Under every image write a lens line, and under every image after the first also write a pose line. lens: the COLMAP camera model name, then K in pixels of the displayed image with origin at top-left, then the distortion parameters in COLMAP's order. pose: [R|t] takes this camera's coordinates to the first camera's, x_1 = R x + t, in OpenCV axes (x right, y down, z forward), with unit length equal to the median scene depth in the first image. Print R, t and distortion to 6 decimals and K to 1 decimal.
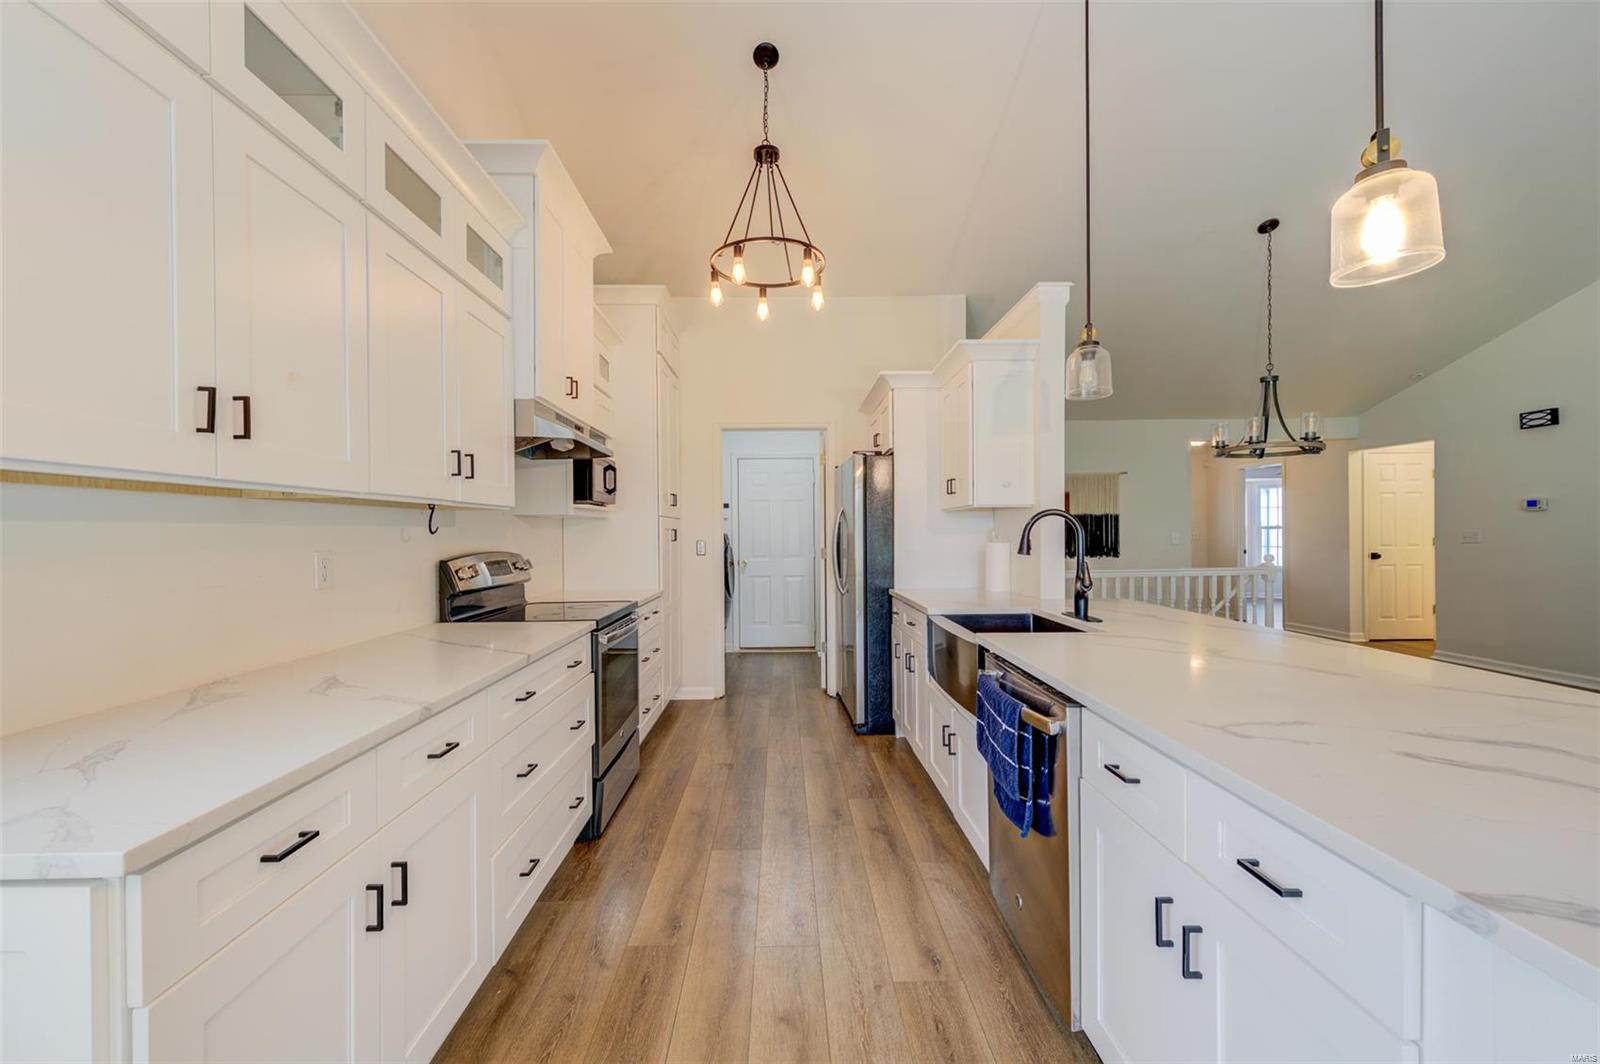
lens RADIAL K [[678.3, 0, 800.0], [0, 678.3, 532.0], [0, 0, 1]] dist [0.014634, -0.000025]
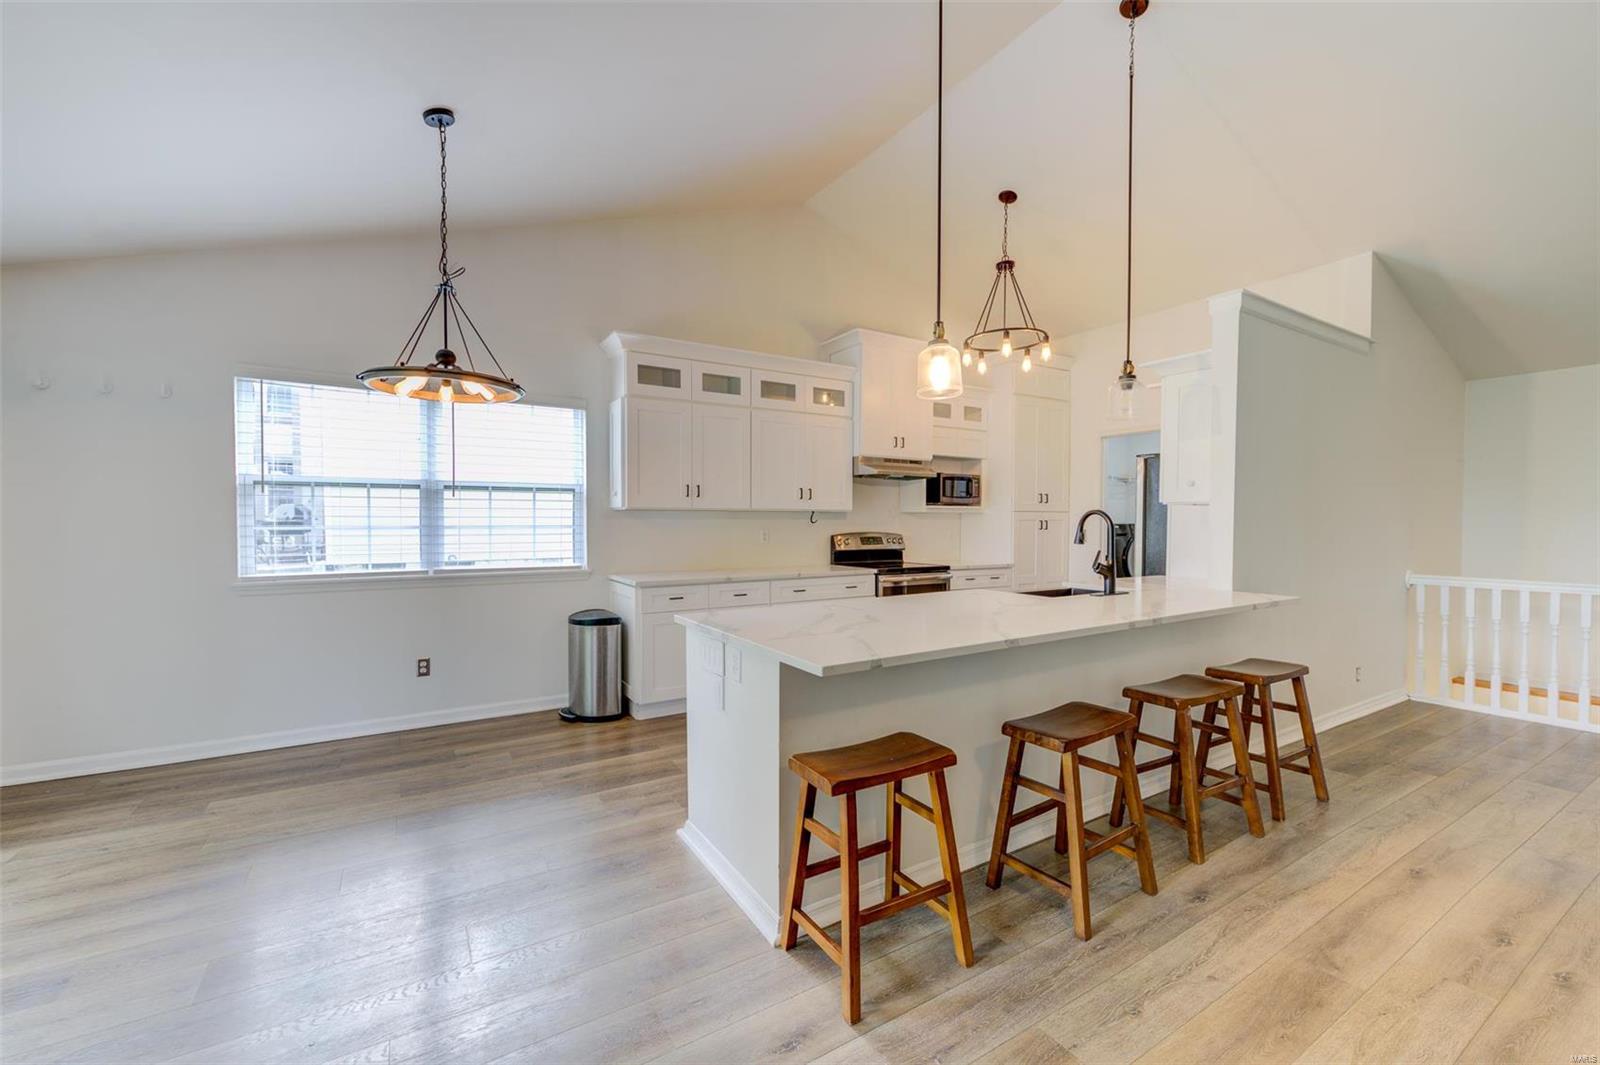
lens RADIAL K [[629.7, 0, 742.3], [0, 629.7, 531.9], [0, 0, 1]] dist [0.001987, -0.000246]
pose [[0.459977, 0.027254, -0.887512, 0.735349], [-0.003945, 0.999582, 0.028651, -0.016436], [0.887922, -0.009678, 0.459893, -0.102598]]
